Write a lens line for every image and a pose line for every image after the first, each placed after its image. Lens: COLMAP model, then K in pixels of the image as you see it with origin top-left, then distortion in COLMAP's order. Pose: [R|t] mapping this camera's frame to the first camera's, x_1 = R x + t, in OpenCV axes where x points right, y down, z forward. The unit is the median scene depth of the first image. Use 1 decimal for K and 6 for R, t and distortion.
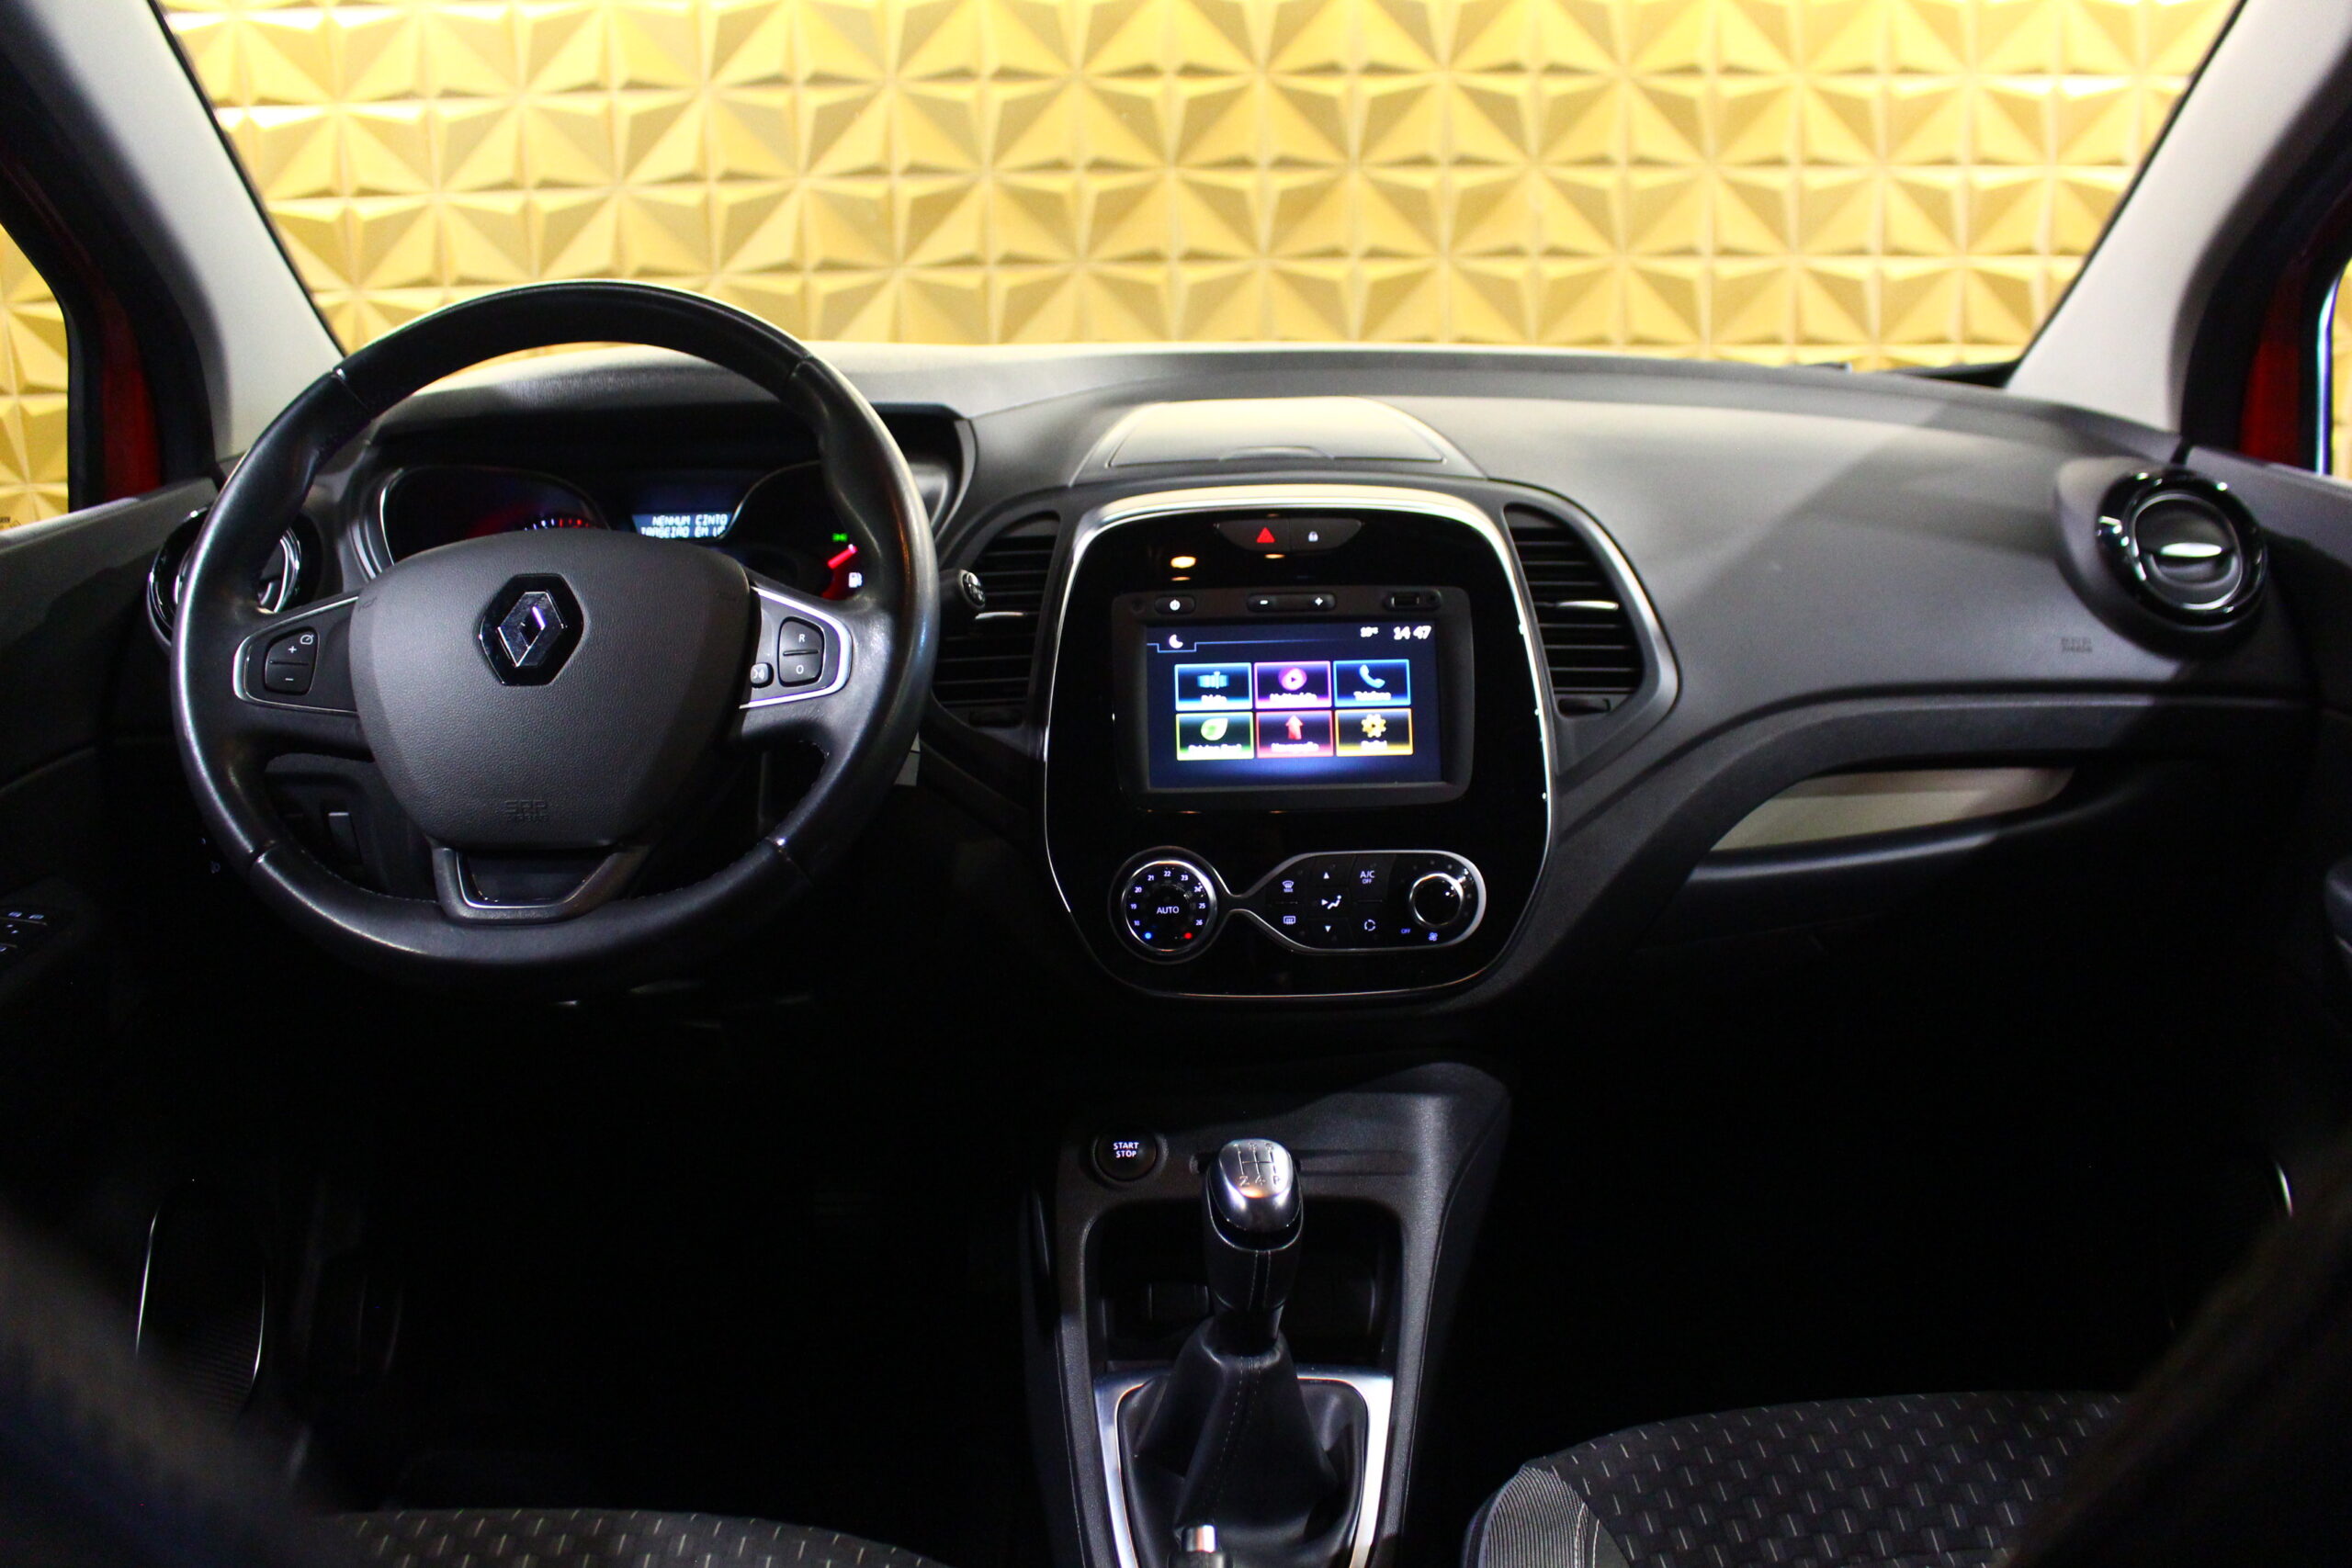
lens RADIAL K [[1965.8, 0, 1219.7], [0, 1965.8, 788.9], [0, 0, 1]] dist [-0.171424, 0.127926]
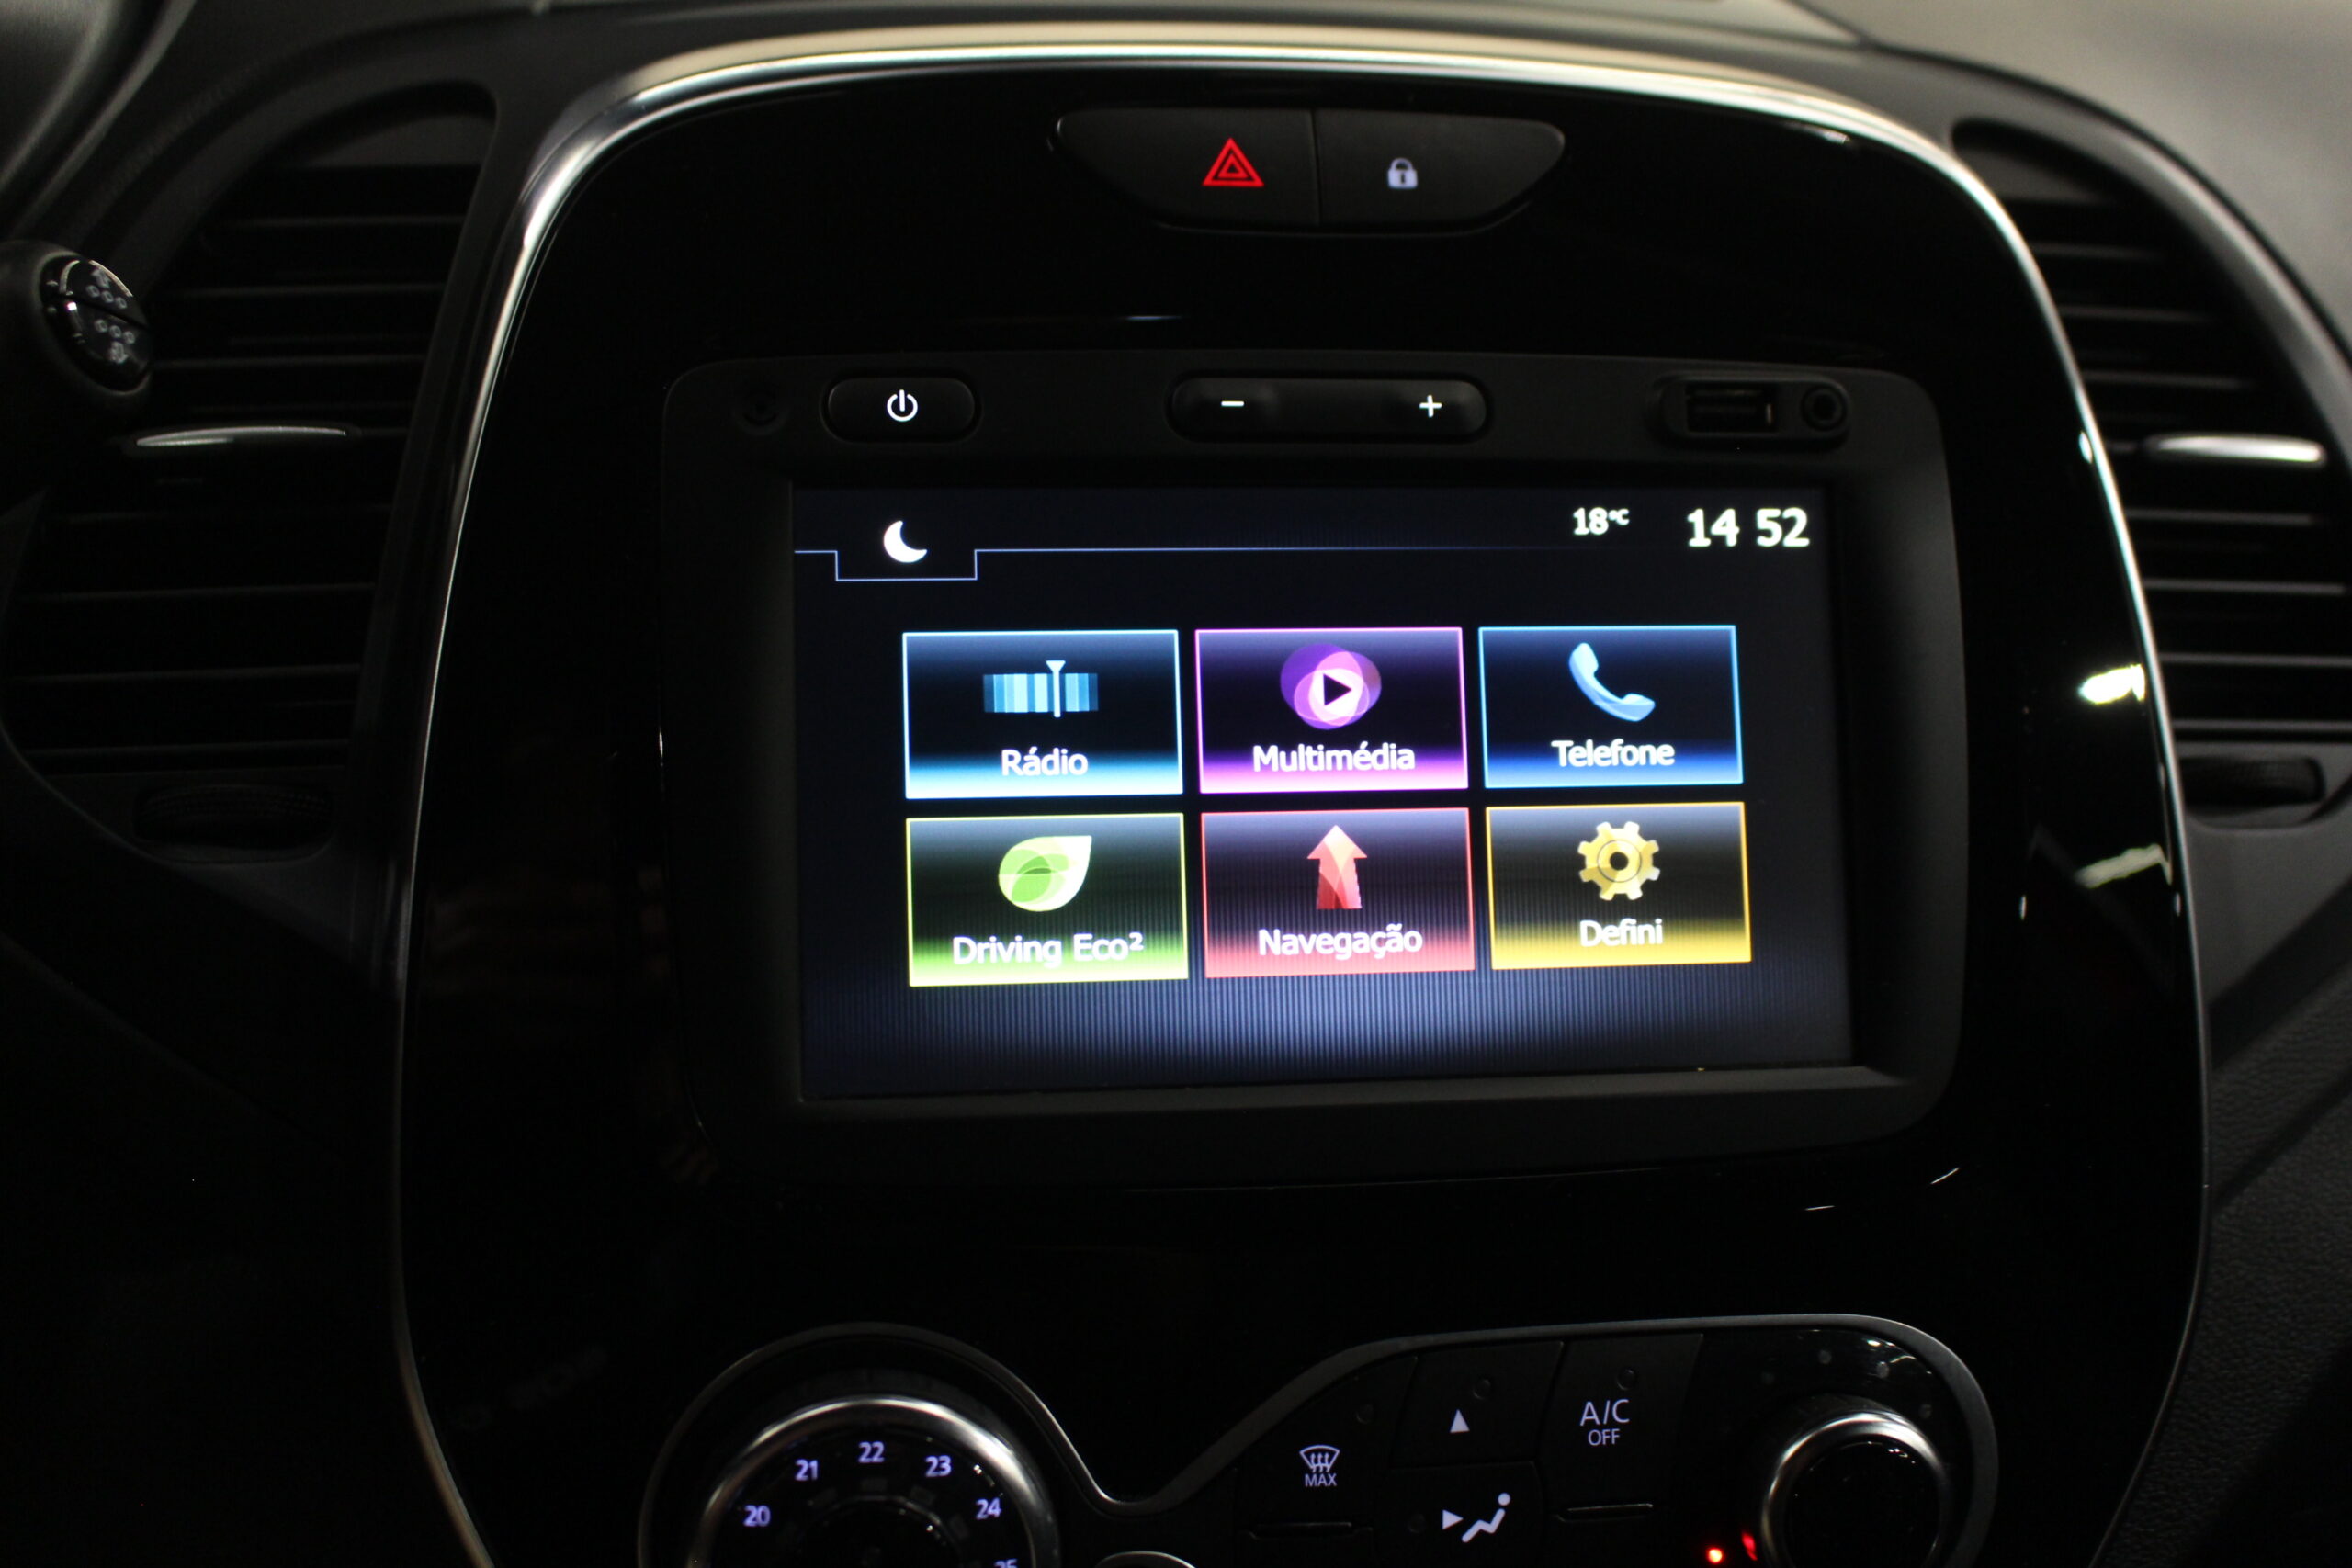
lens RADIAL K [[2724.0, 0, 1176.0], [0, 2724.0, 784.0], [0, 0, 1]] dist [-0.073496, -0.009136]
pose [[0.993398, 0.009139, 0.114352, -0.027595], [-0.011028, 0.999813, 0.015891, -0.048615], [-0.114186, -0.017047, 0.993313, 0.627278]]
